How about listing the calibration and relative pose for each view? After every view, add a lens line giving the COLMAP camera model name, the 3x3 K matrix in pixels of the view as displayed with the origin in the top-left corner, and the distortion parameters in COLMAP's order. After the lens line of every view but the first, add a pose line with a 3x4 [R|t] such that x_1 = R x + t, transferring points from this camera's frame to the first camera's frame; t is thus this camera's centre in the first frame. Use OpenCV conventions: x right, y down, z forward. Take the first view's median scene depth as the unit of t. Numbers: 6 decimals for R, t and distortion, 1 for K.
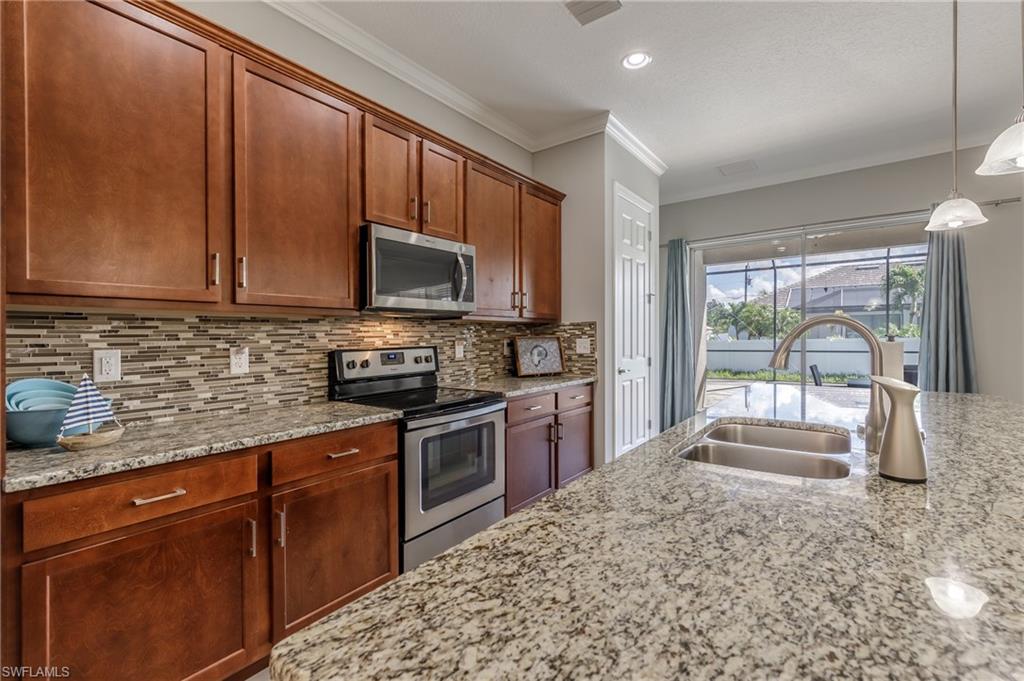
lens RADIAL K [[443.3, 0, 501.5], [0, 443.3, 340.0], [0, 0, 1]] dist [0.000320, 0.000020]
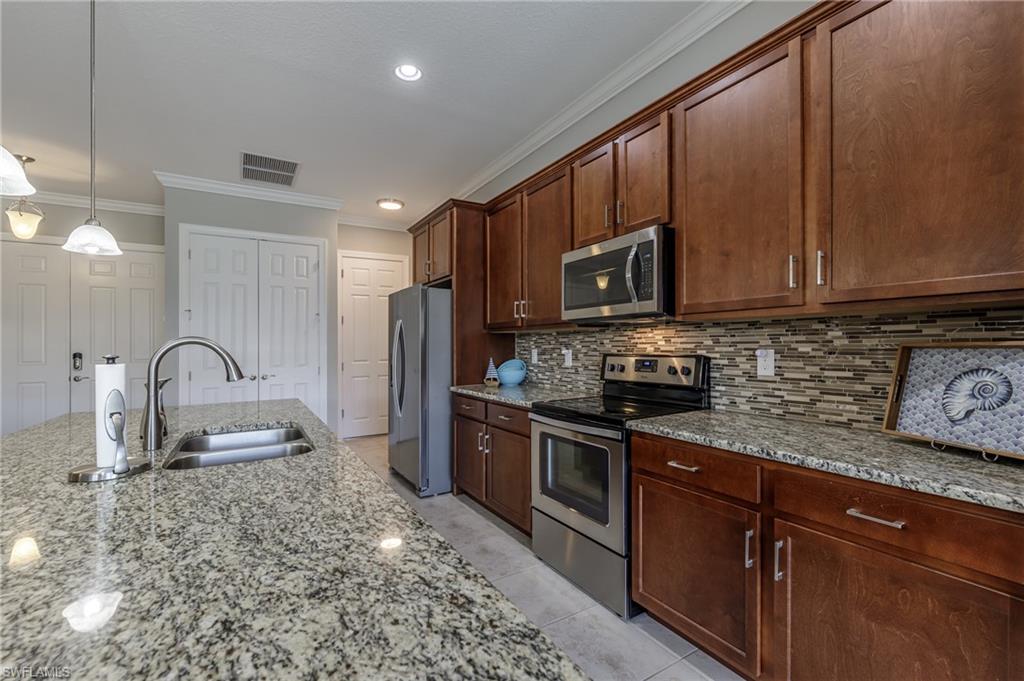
lens RADIAL K [[444.2, 0, 509.1], [0, 444.2, 344.8], [0, 0, 1]] dist [0.000600, -0.000082]
pose [[-0.365830, 0.010793, -0.930619, 0.737428], [0.001082, 0.999937, 0.011171, -0.014505], [0.930681, 0.003080, -0.365818, 1.034445]]
